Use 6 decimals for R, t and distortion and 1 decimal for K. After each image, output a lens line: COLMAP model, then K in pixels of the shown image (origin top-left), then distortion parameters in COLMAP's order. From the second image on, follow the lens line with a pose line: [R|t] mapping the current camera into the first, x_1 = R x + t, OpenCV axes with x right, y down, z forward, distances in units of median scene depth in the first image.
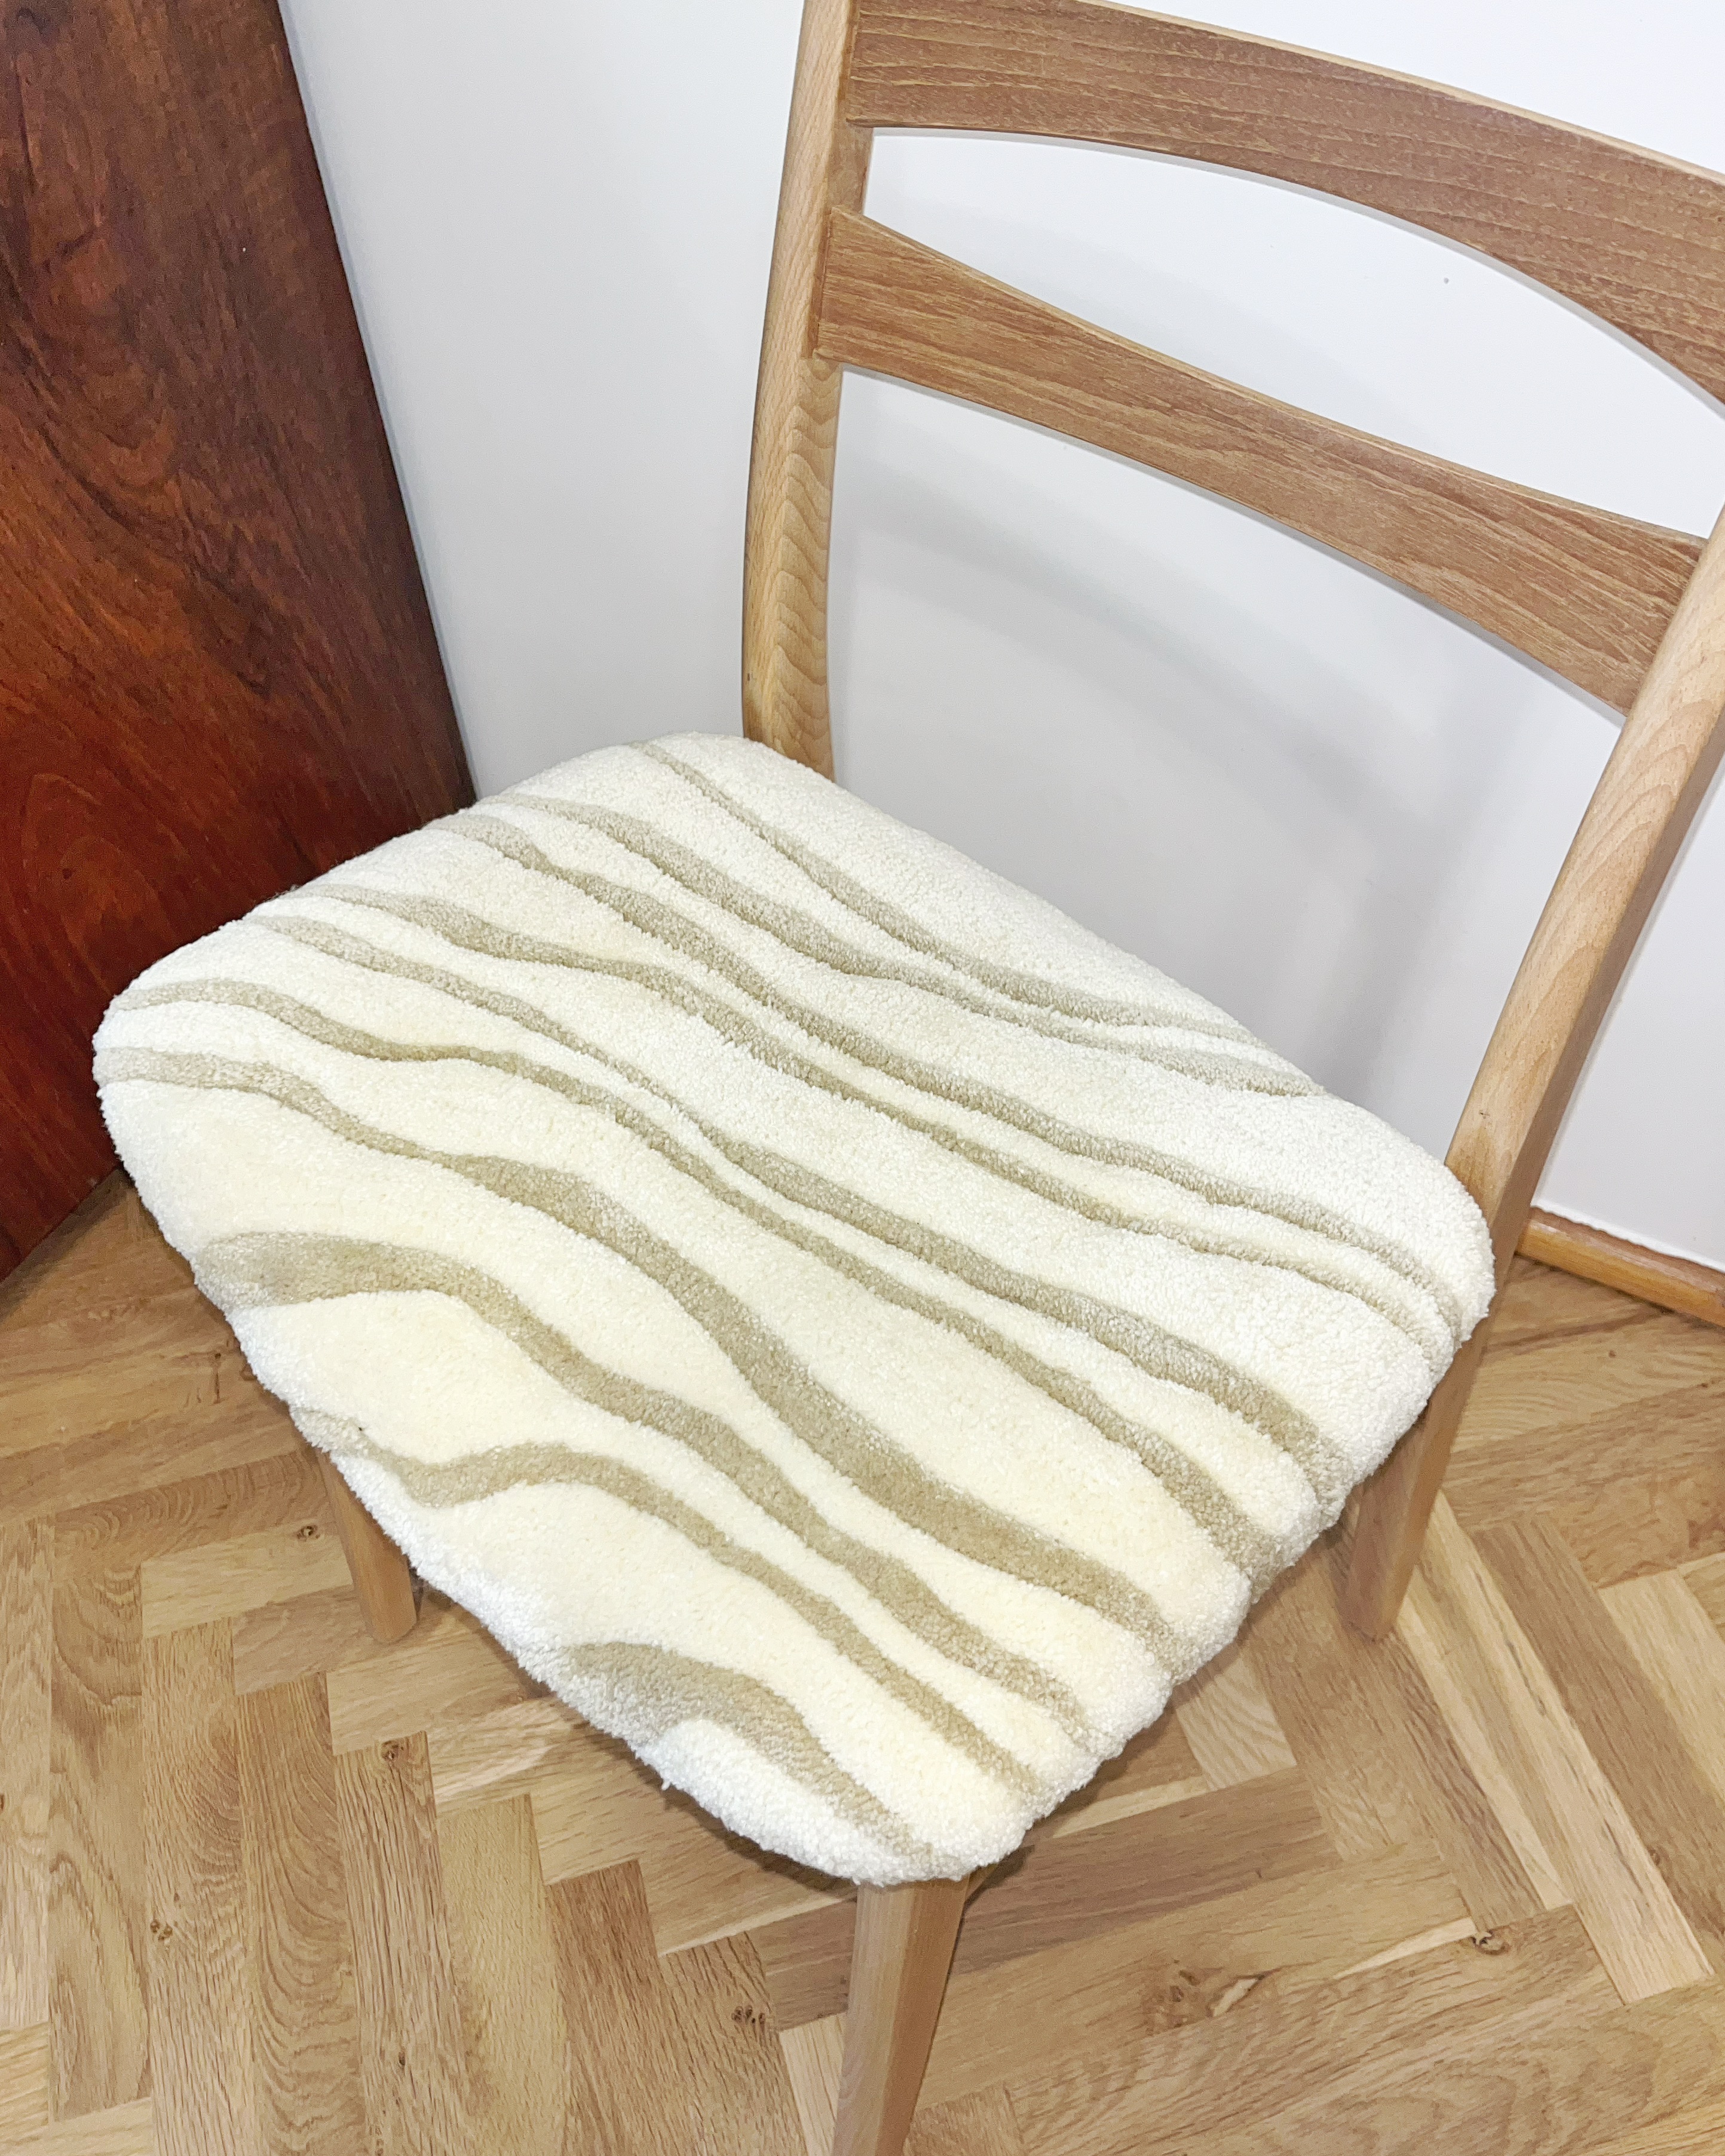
lens RADIAL K [[1771.0, 0, 819.5], [0, 1771.0, 1066.3], [0, 0, 1]] dist [0.086995, -0.120190]
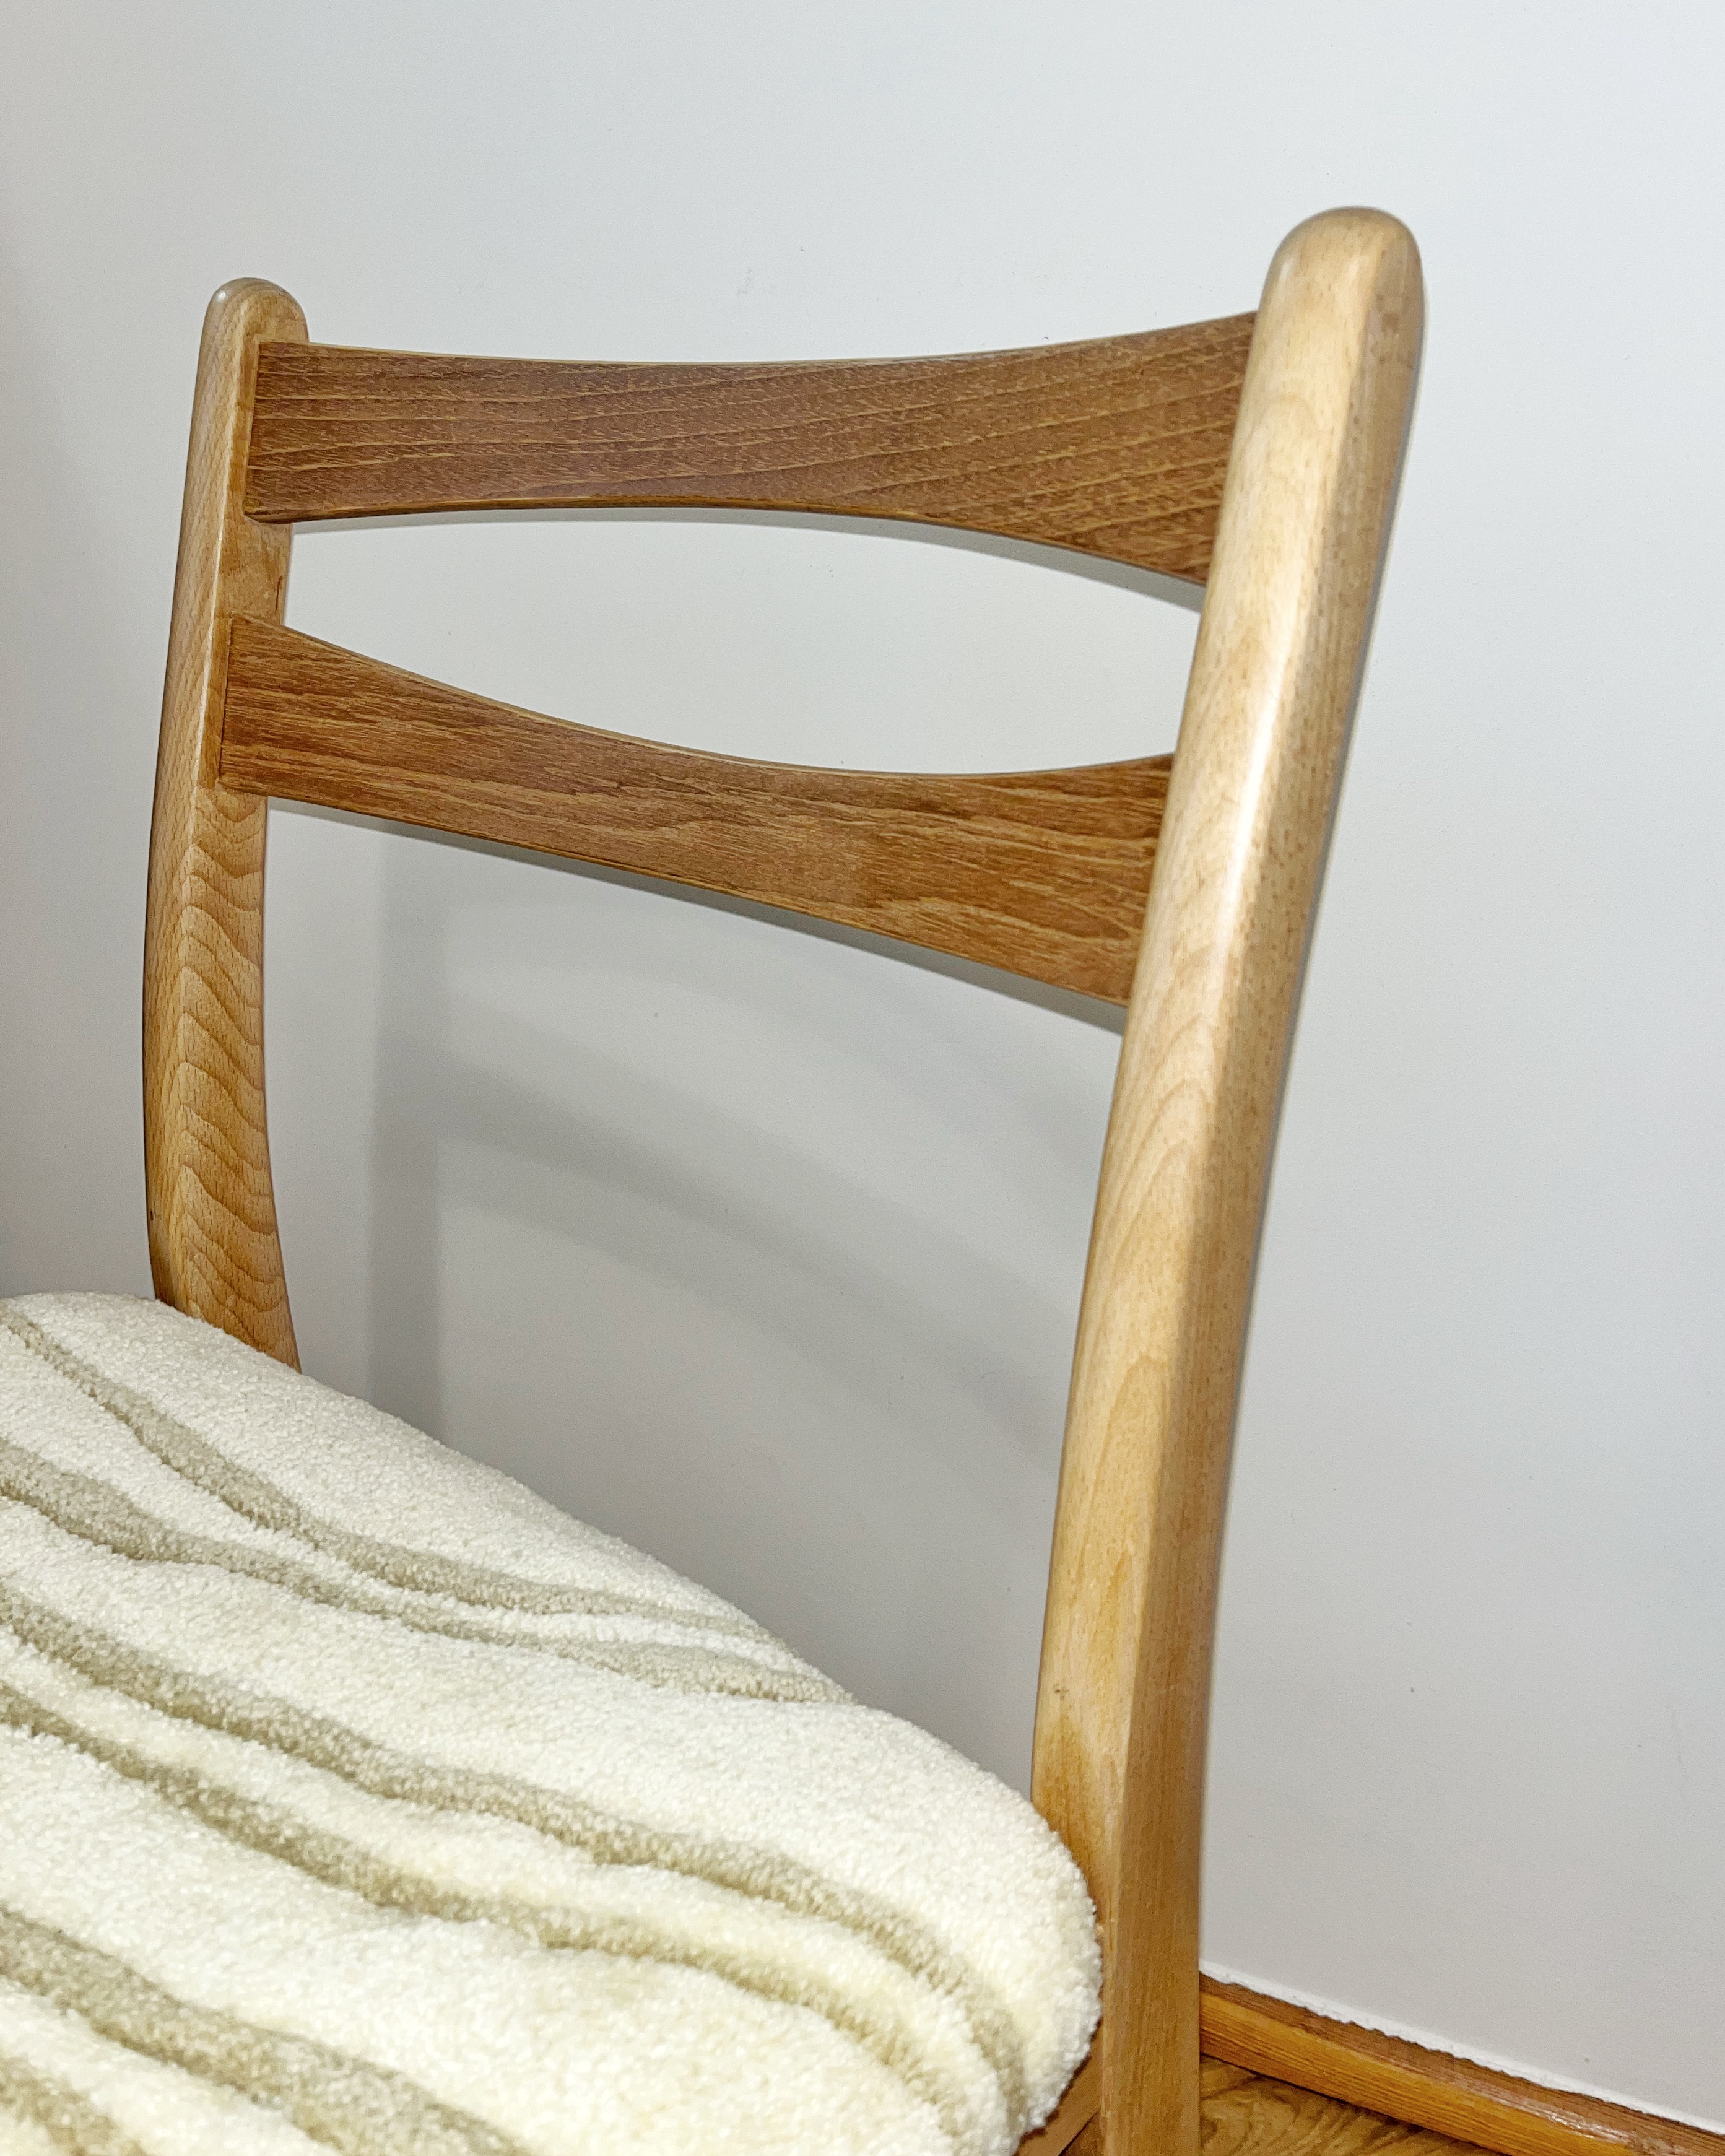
lens RADIAL K [[1865.4, 0, 923.2], [0, 1865.4, 1079.9], [0, 0, 1]] dist [0.048688, -0.082618]
pose [[0.993833, 0.002571, 0.110860, 0.200693], [0.047900, 0.891695, -0.450096, 0.100603], [-0.100011, 0.452630, 0.886072, 0.271109]]
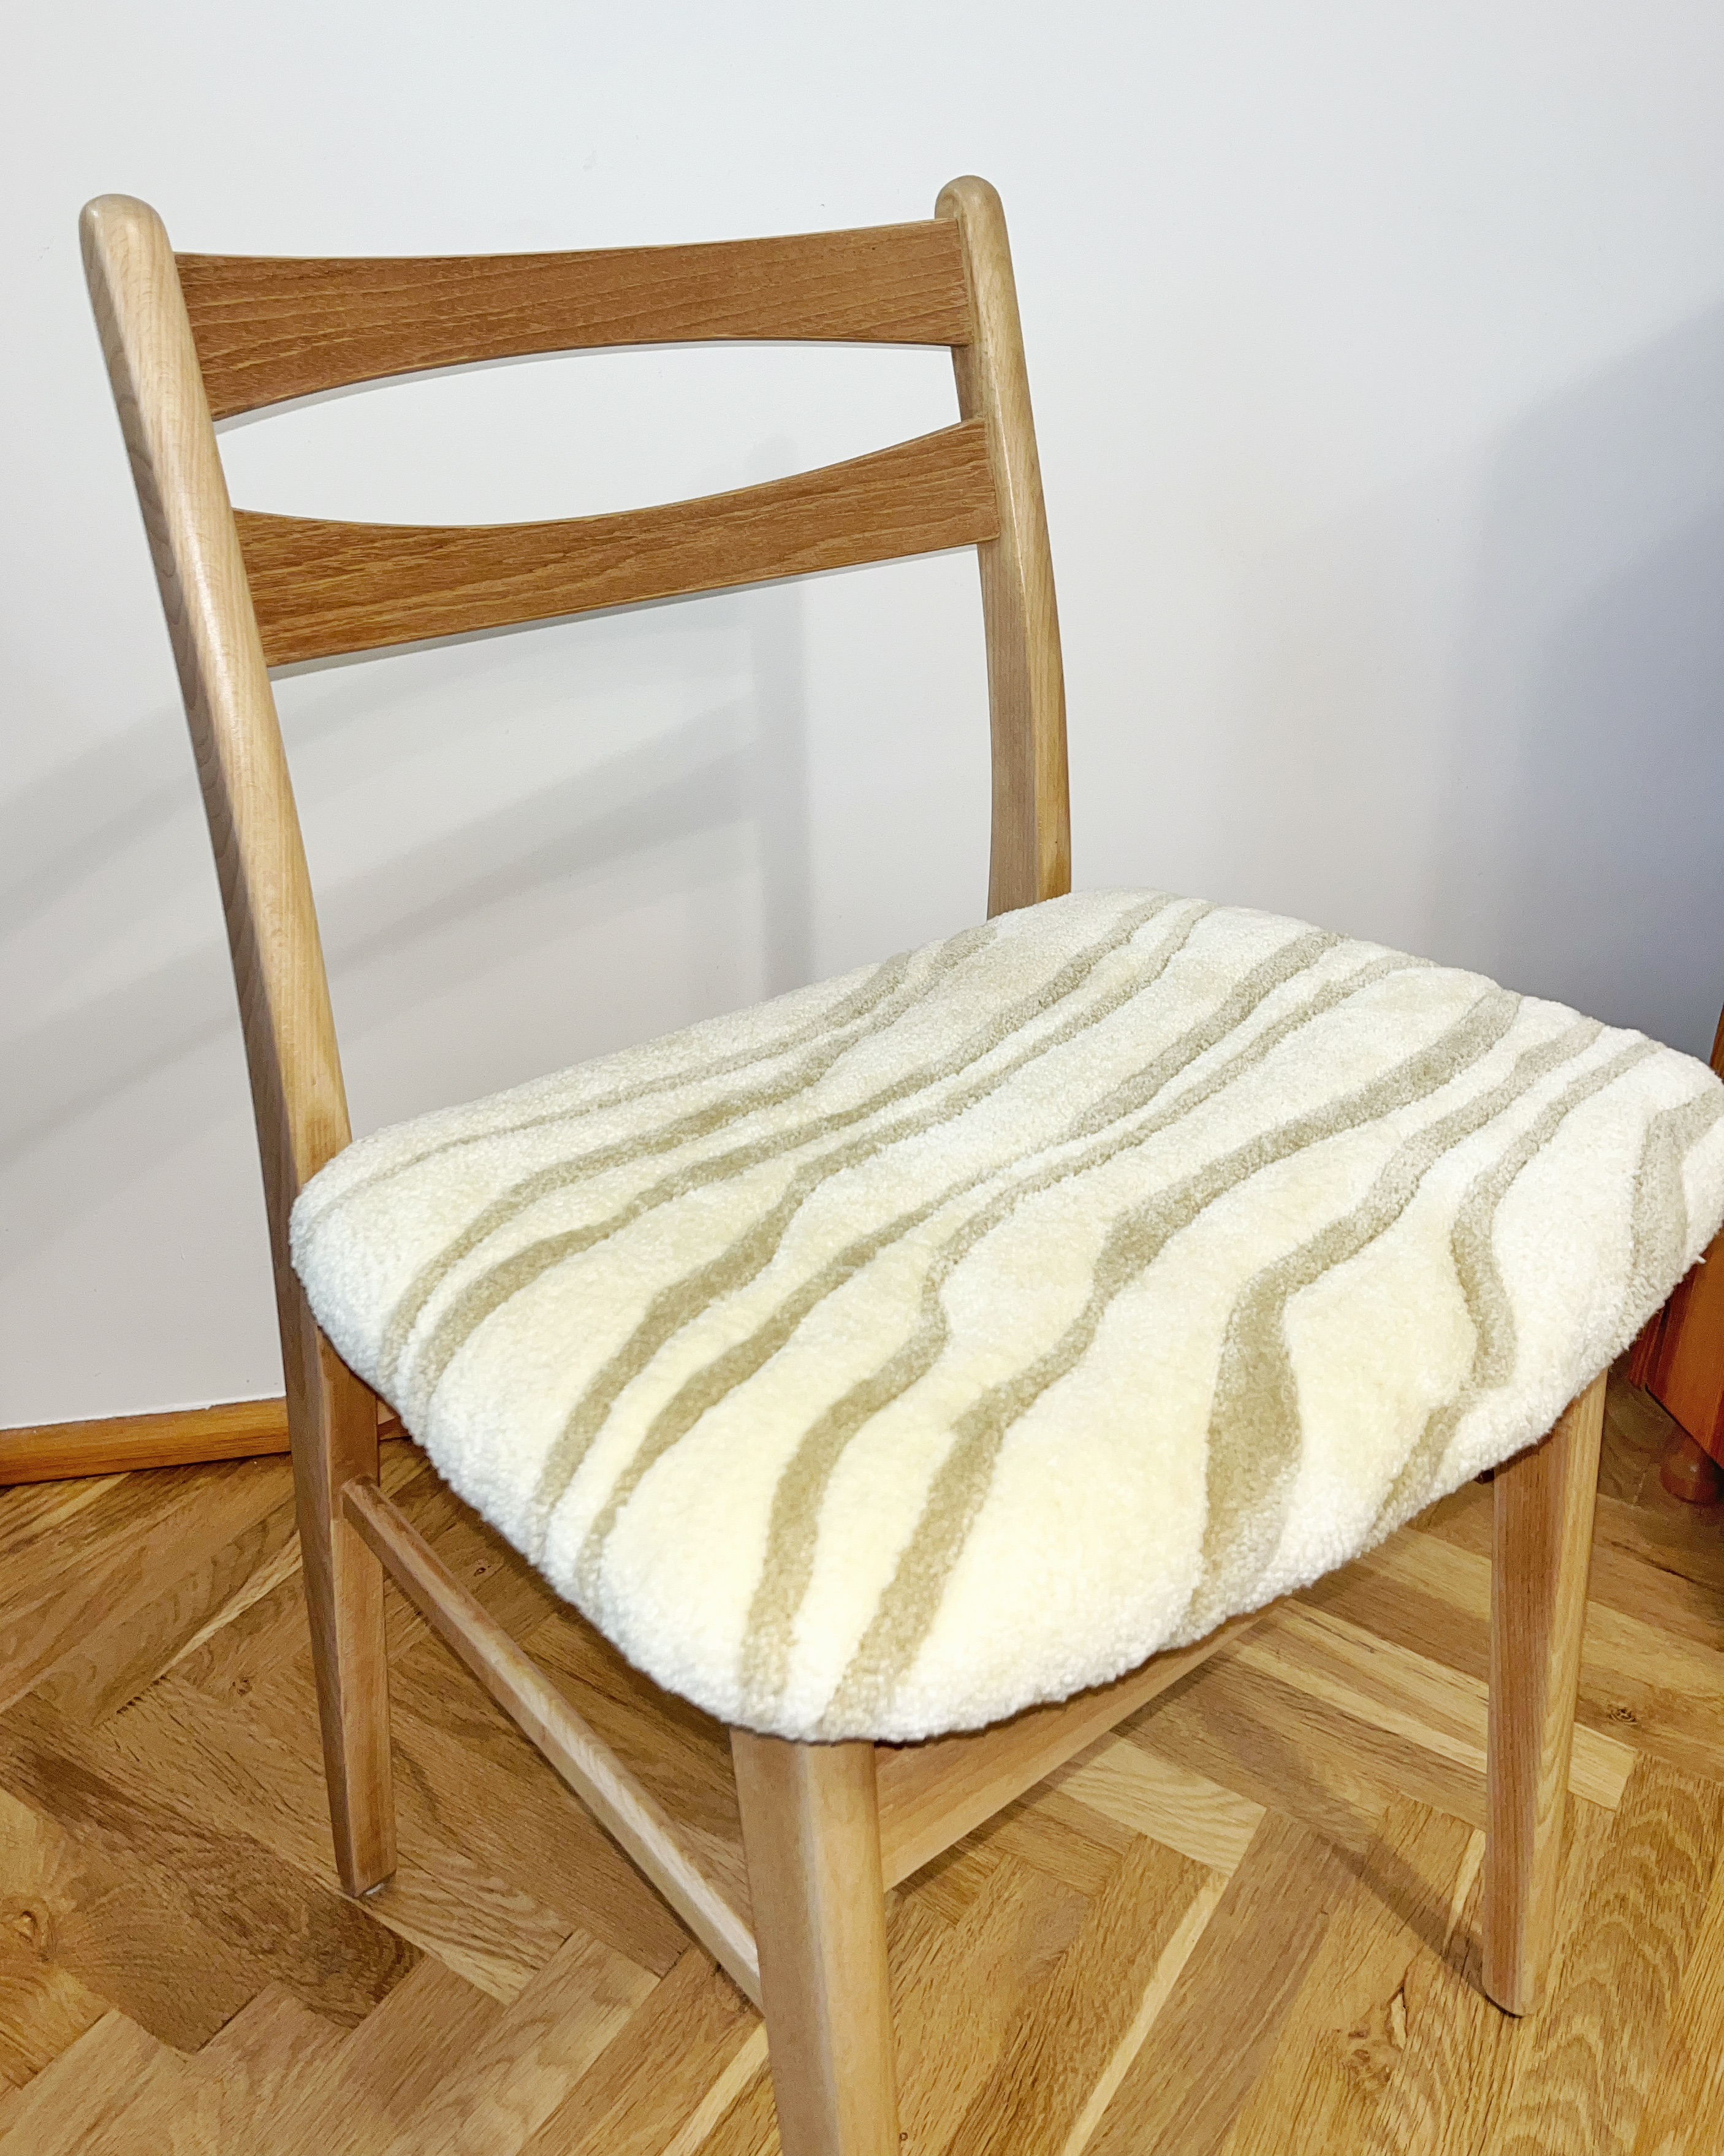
lens RADIAL K [[1783.0, 0, 767.5], [0, 1783.0, 1028.6], [0, 0, 1]] dist [-0.002641, -0.056534]
pose [[0.098894, -0.400656, 0.910876, -0.773761], [0.733600, 0.647828, 0.205306, -0.261928], [-0.672348, 0.647915, 0.357987, 0.595771]]
